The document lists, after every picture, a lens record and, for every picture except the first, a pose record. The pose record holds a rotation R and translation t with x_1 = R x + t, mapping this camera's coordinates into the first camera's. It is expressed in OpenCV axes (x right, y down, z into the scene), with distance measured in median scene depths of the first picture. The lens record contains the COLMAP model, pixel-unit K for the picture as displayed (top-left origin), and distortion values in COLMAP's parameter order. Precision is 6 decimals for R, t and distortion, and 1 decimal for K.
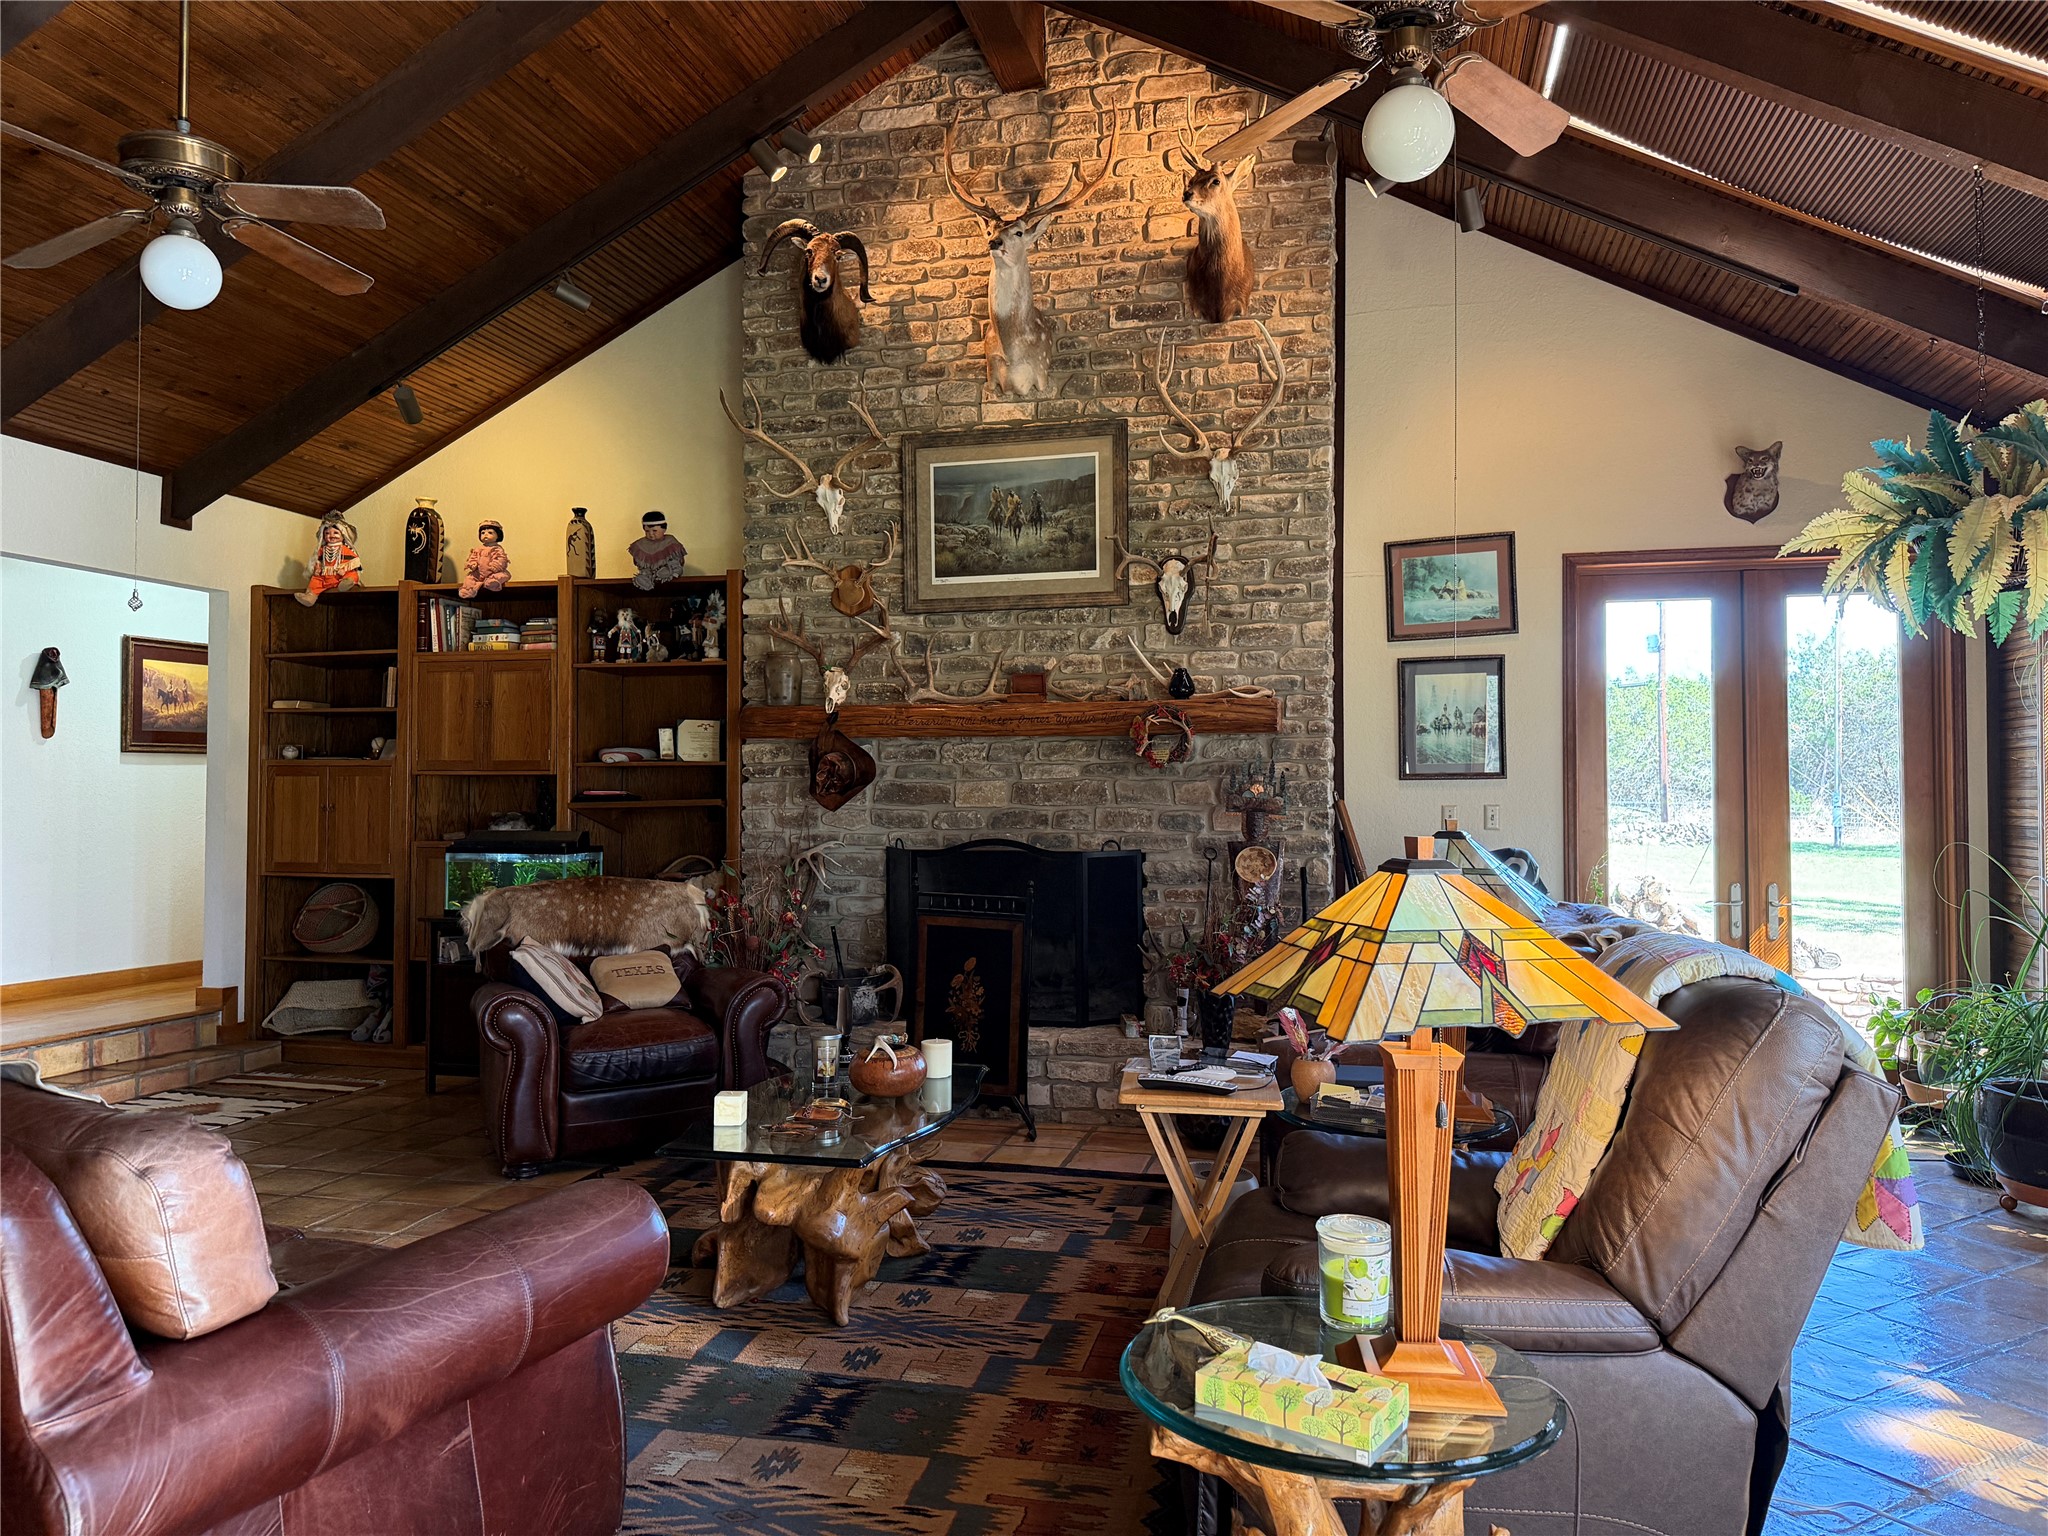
lens RADIAL K [[1438.6, 0, 1026.9], [0, 1438.6, 780.8], [0, 0, 1]] dist [0.073519, -0.090854]
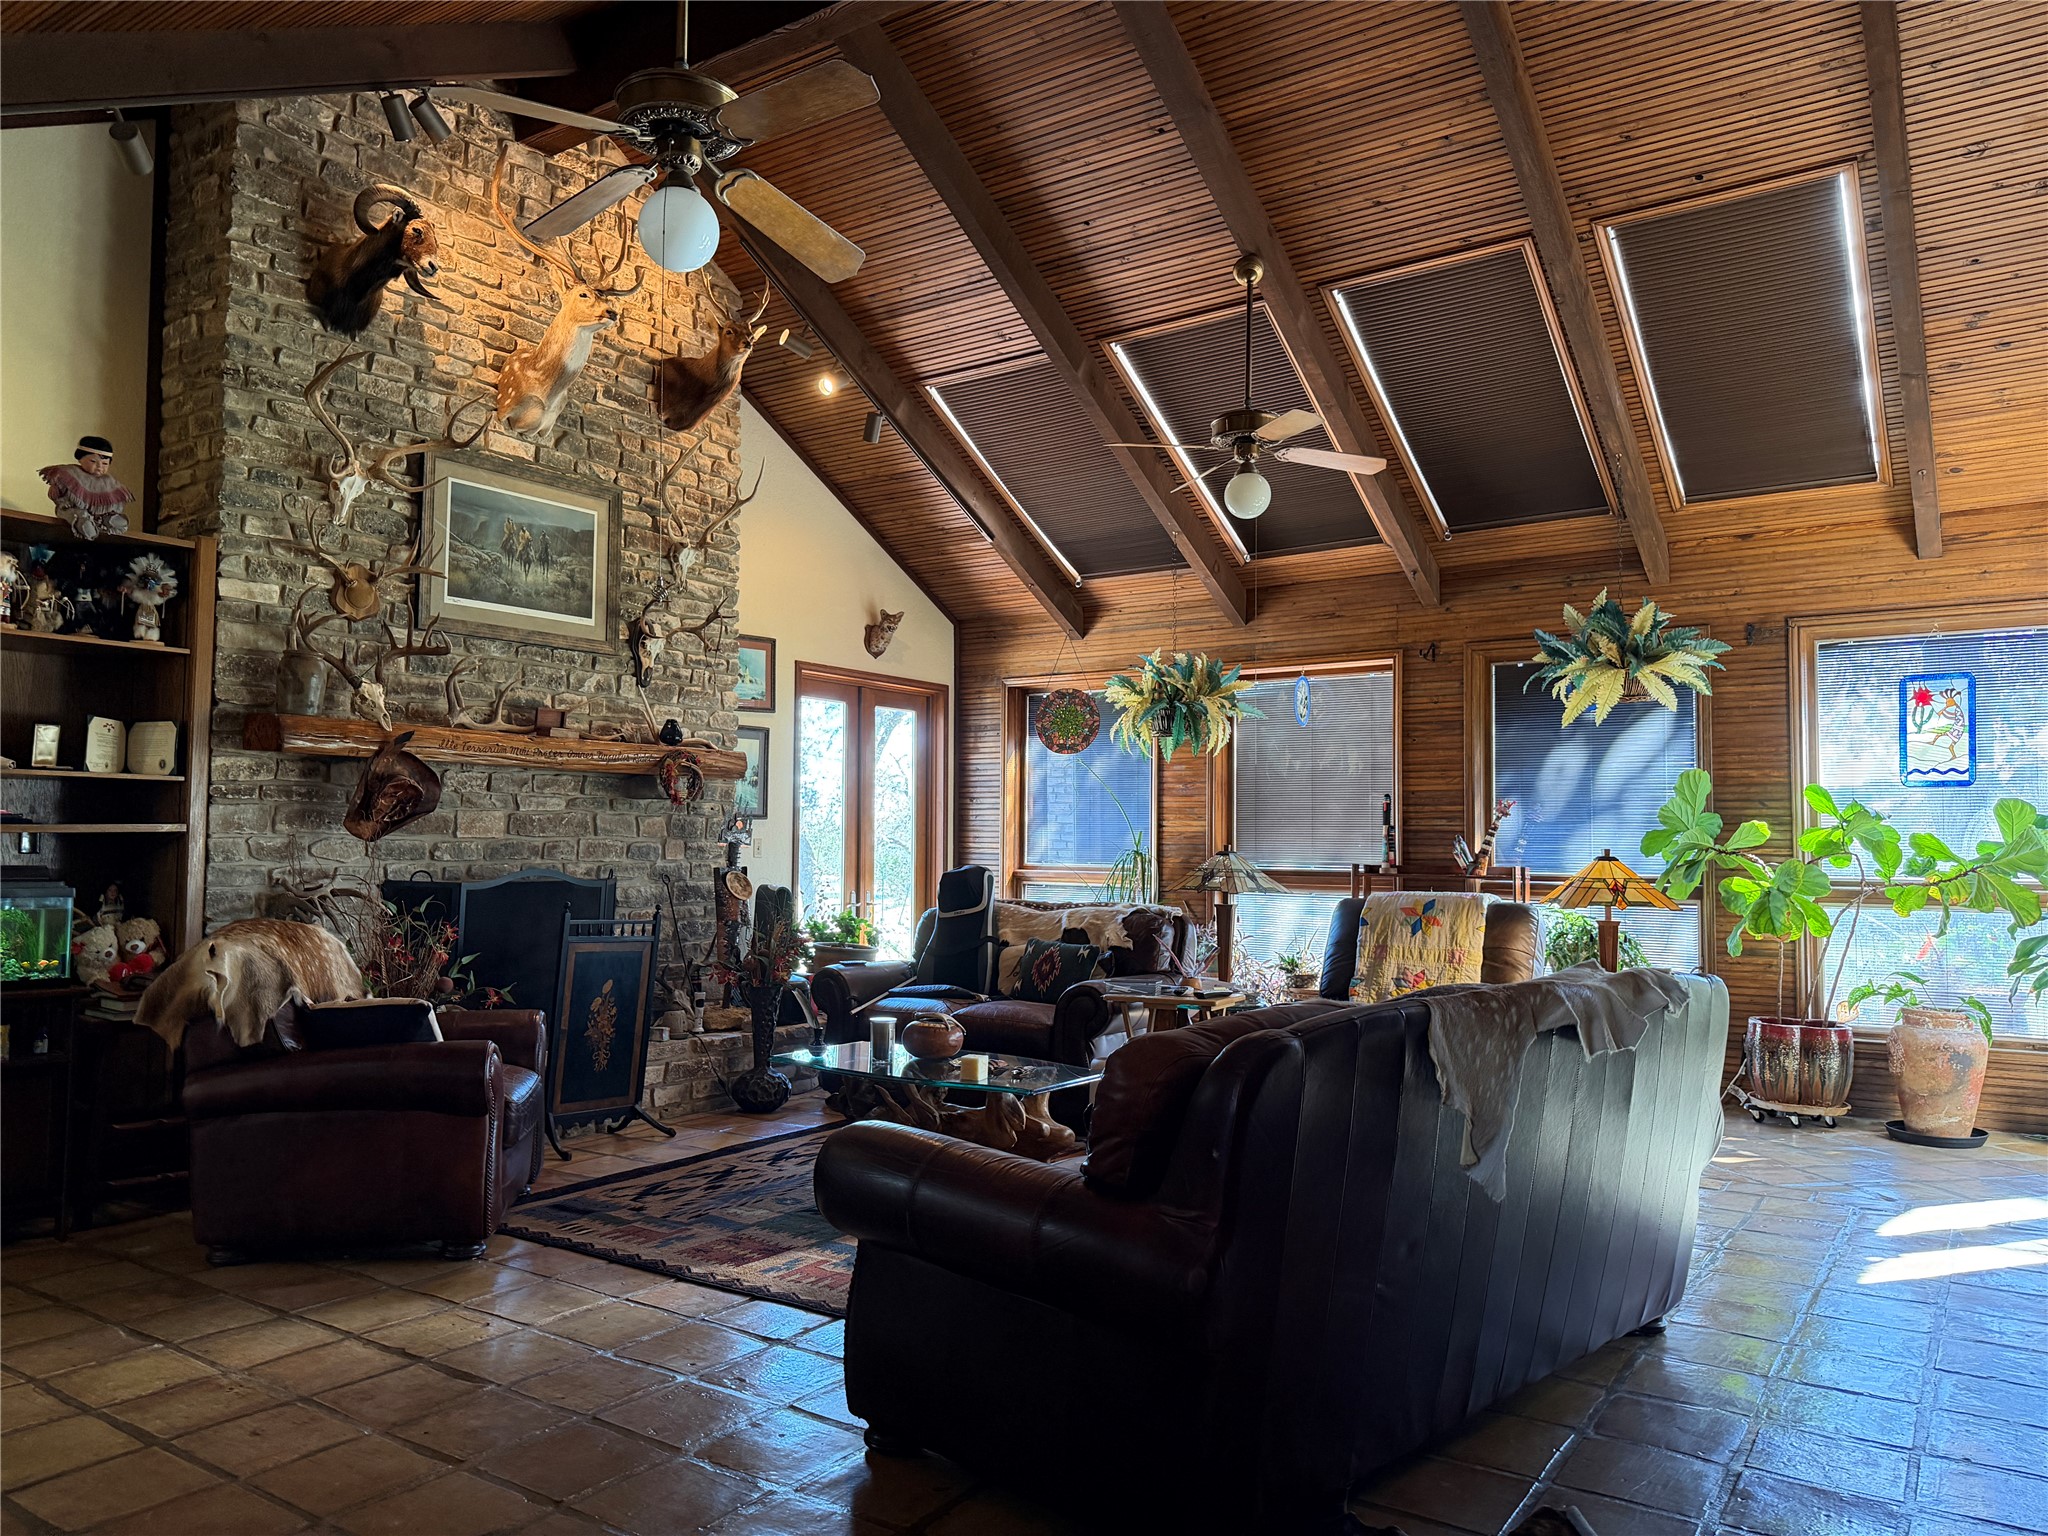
lens RADIAL K [[1438.6, 0, 1035.7], [0, 1438.6, 762.5], [0, 0, 1]] dist [0.073519, -0.090854]
pose [[0.338068, 0.059991, 0.939208, -0.836192], [-0.016748, 0.998192, -0.057730, 0.017983], [-0.940973, 0.003786, 0.338461, 0.312546]]
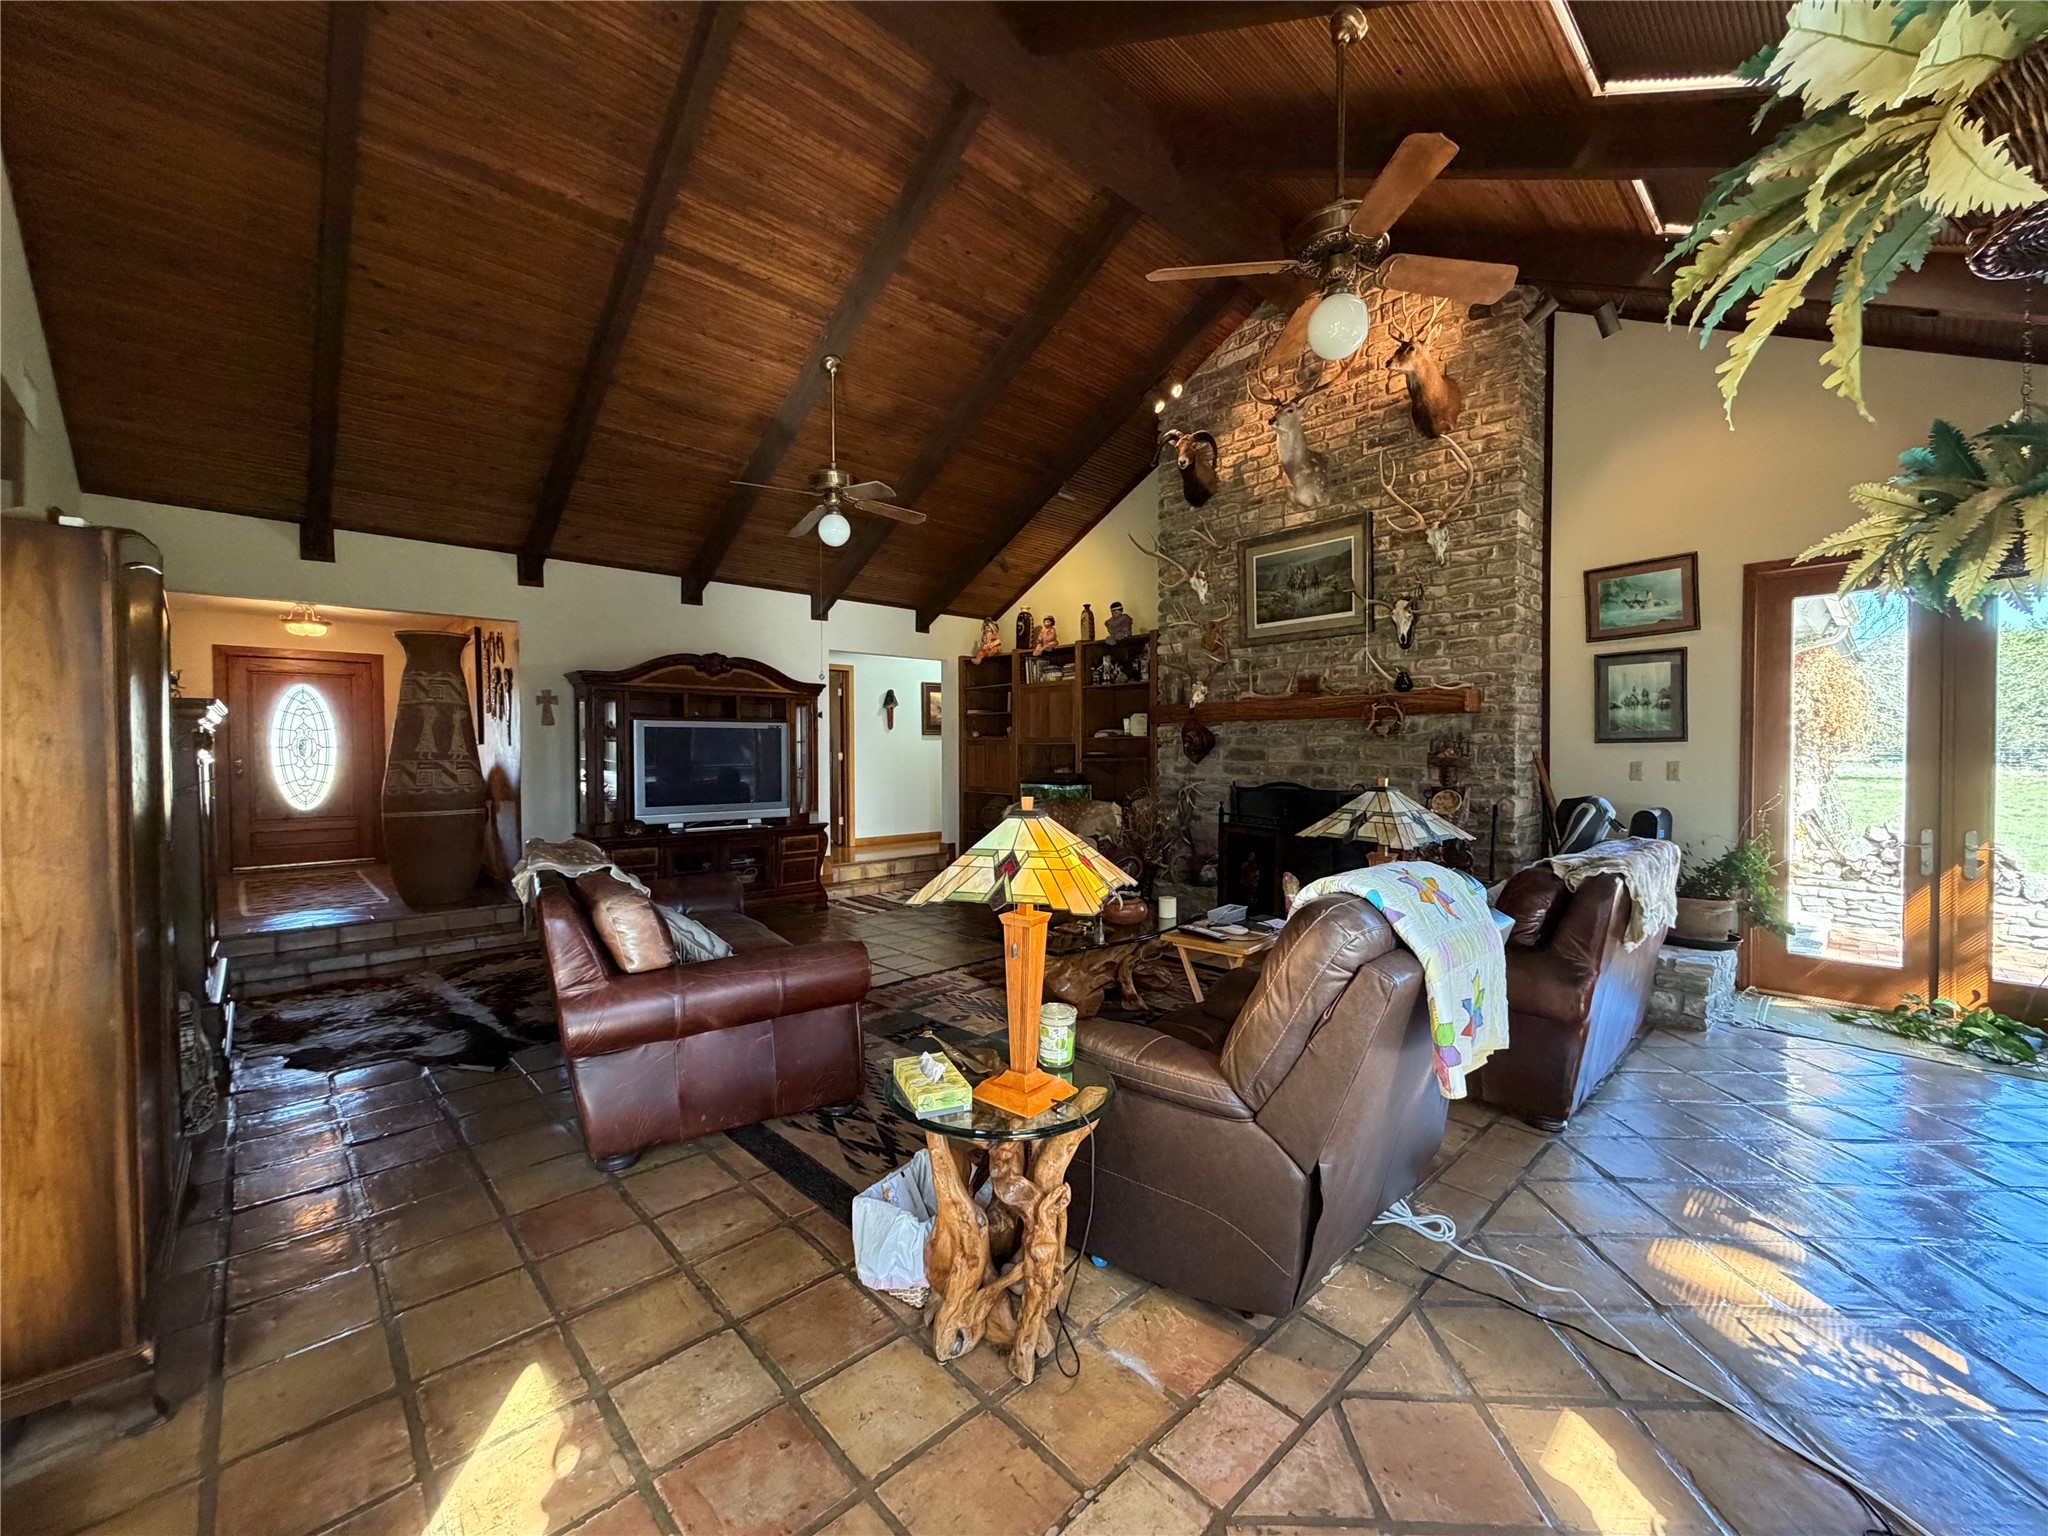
lens RADIAL K [[825.0, 0, 1013.2], [0, 825.0, 768.3], [0, 0, 1]] dist [-0.002324, 0.000746]
pose [[0.834370, 0.006835, -0.551163, 0.231178], [0.012214, 0.999448, 0.030884, -0.007805], [0.551070, -0.032501, 0.833826, 0.041235]]
